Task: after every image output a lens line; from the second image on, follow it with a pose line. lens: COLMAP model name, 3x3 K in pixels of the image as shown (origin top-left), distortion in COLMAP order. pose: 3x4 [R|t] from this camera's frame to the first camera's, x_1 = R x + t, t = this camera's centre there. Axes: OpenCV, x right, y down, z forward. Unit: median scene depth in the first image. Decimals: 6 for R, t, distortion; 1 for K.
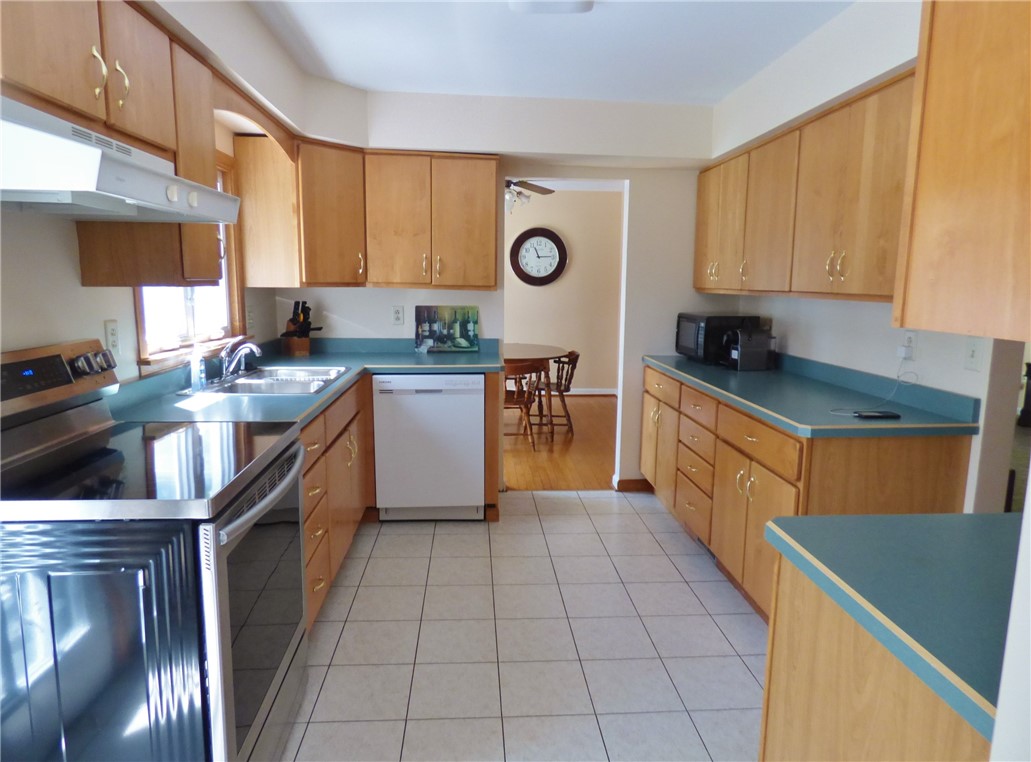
lens RADIAL K [[639.3, 0, 515.5], [0, 639.3, 381.0], [0, 0, 1]] dist [-0.010980, -0.001211]
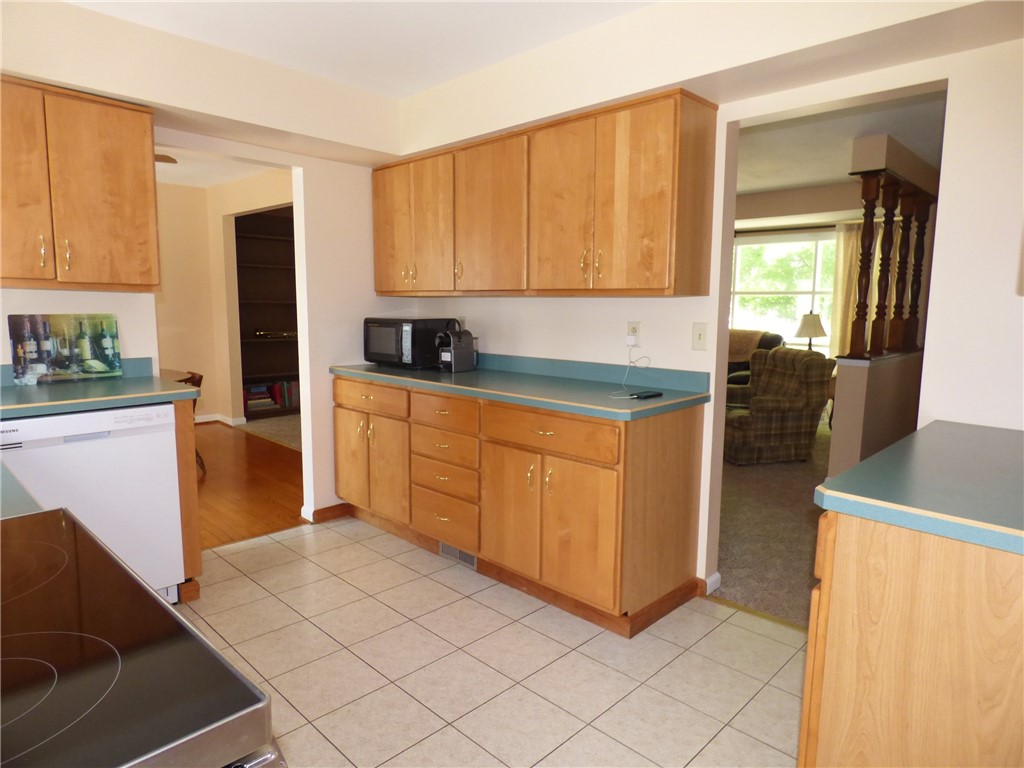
lens RADIAL K [[630.6, 0, 509.3], [0, 630.6, 383.2], [0, 0, 1]] dist [-0.002528, -0.001888]
pose [[0.753334, -0.086733, 0.651893, -0.197015], [0.101521, 0.994720, 0.015027, -0.004902], [-0.649754, 0.054860, 0.758162, 0.176490]]
